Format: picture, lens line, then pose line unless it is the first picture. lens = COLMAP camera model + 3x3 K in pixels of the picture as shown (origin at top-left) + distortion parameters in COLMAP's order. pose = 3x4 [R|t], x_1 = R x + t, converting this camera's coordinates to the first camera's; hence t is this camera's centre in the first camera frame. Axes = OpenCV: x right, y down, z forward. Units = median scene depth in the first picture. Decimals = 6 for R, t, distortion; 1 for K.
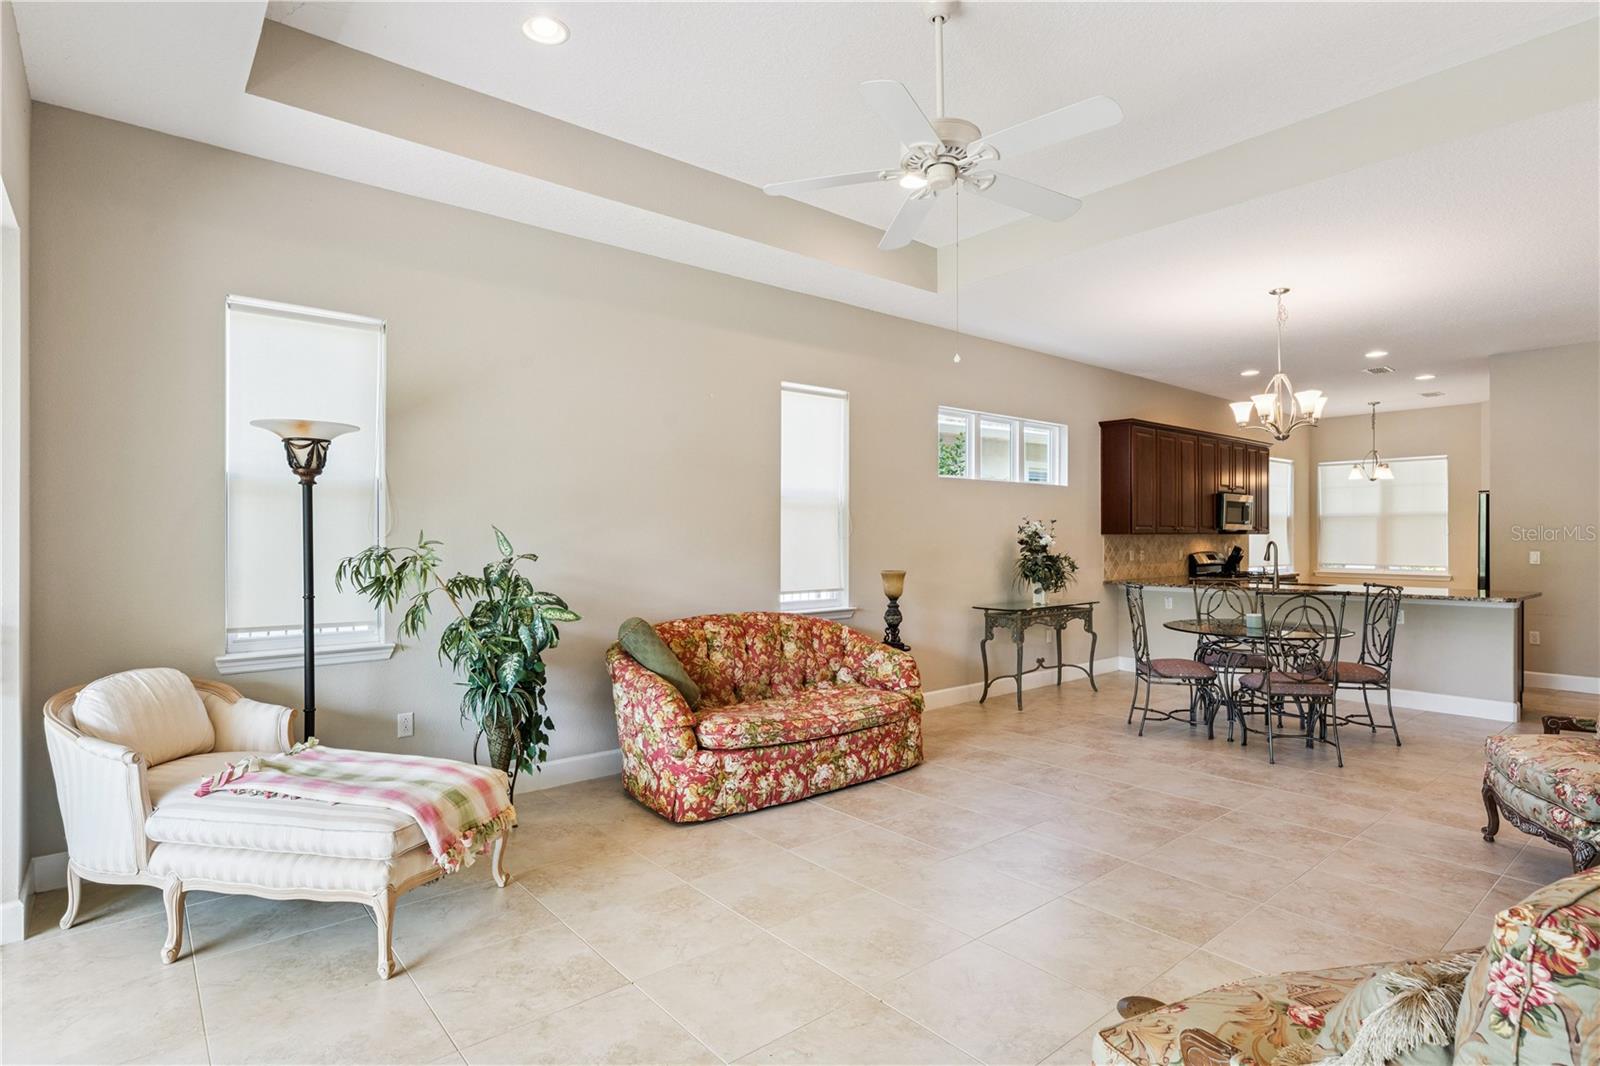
lens RADIAL K [[839.4, 0, 788.7], [0, 839.4, 529.6], [0, 0, 1]] dist [0.001079, -0.002432]
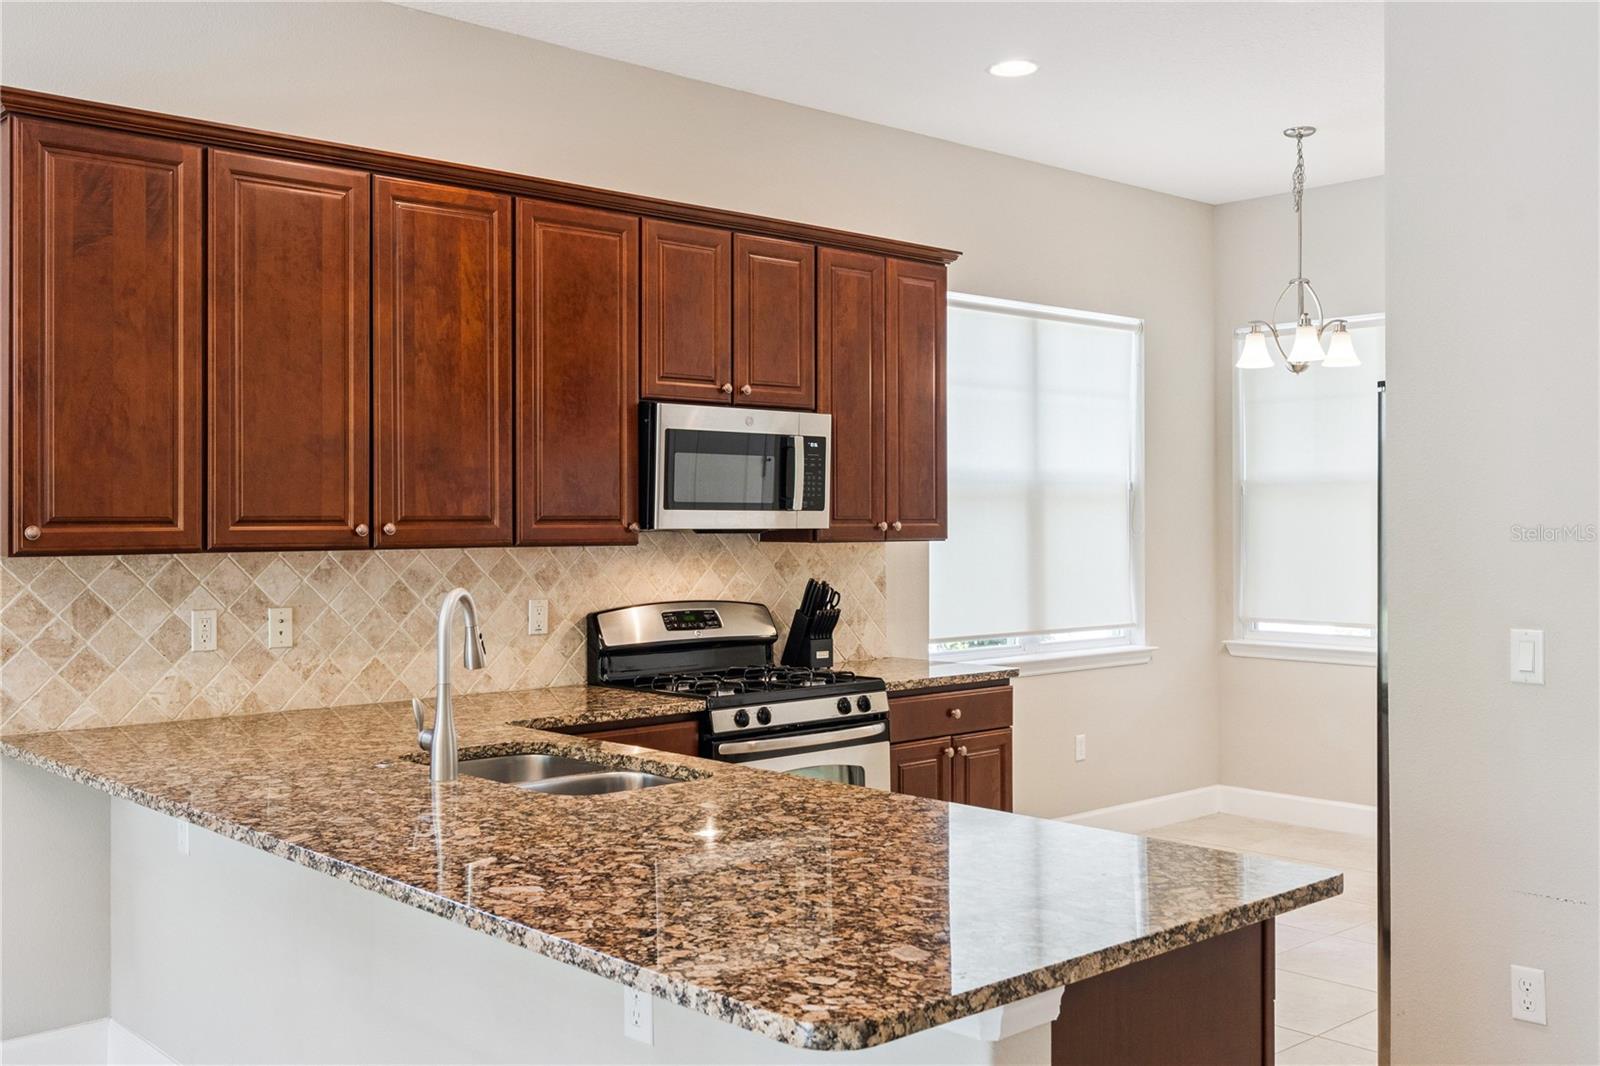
lens RADIAL K [[1539.3, 0, 792.1], [0, 1539.3, 504.4], [0, 0, 1]] dist [-0.001893, 0.000000]
pose [[0.999432, -0.003837, 0.033493, 0.517743], [0.004008, 0.999979, -0.005029, -0.005599], [-0.033473, 0.005160, 0.999426, 0.445883]]
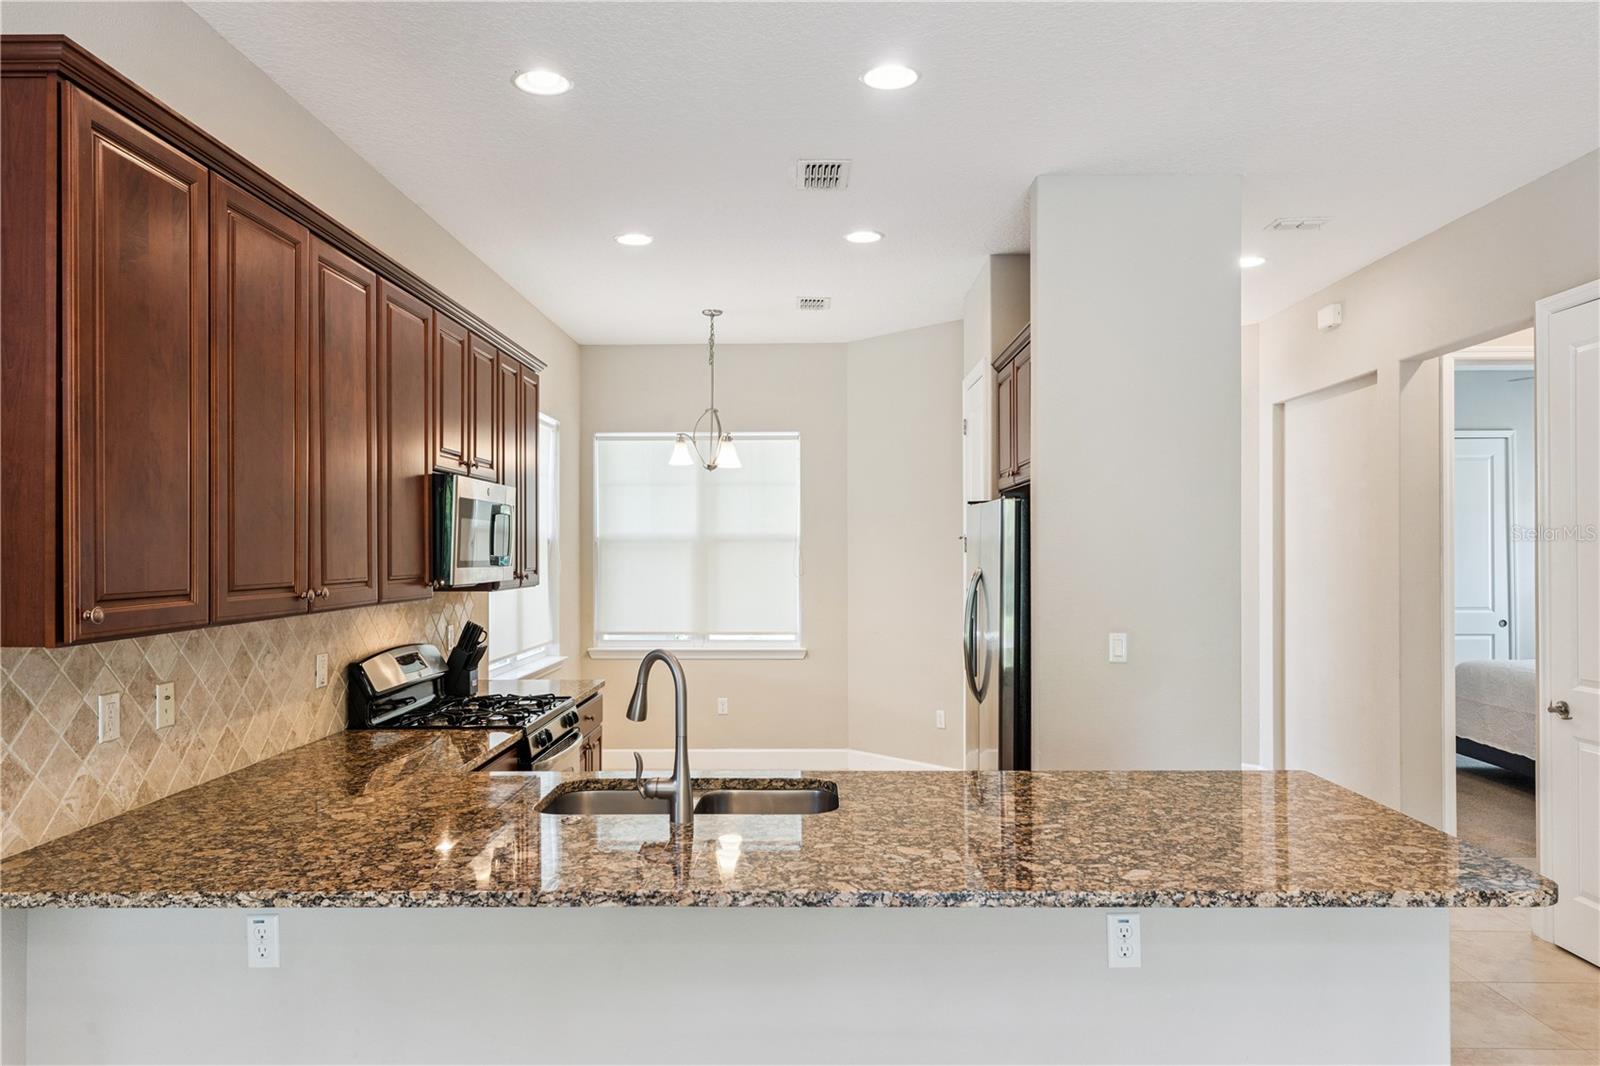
lens RADIAL K [[1069.0, 0, 802.2], [0, 1069.0, 544.5], [0, 0, 1]] dist [-0.000550, 0.002381]
pose [[0.656790, 0.001233, 0.754073, 0.277695], [-0.000892, 0.999999, -0.000859, -0.014996], [-0.754073, -0.000108, 0.656790, 0.588971]]
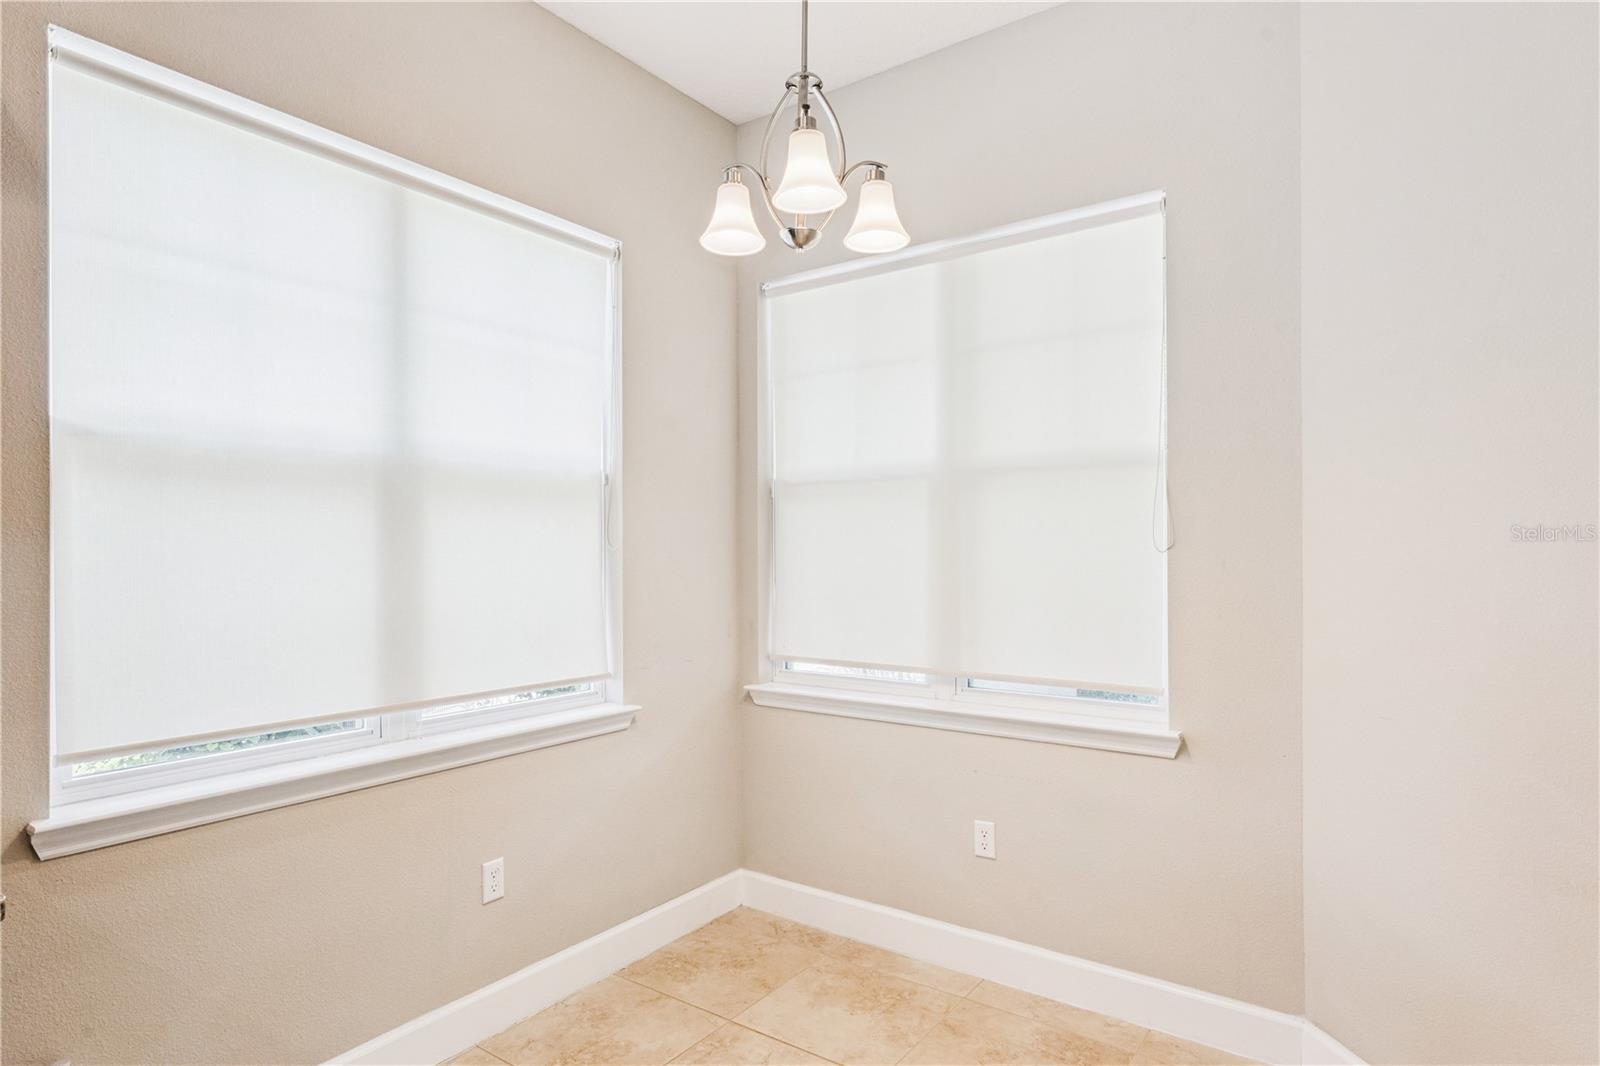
lens RADIAL K [[871.5, 0, 809.0], [0, 871.5, 556.6], [0, 0, 1]] dist [-0.001416, -0.000109]
pose [[0.967210, -0.004005, 0.253946, 0.699405], [0.001765, 0.999957, 0.009051, 0.006384], [-0.253971, -0.008306, 0.967176, 0.881995]]
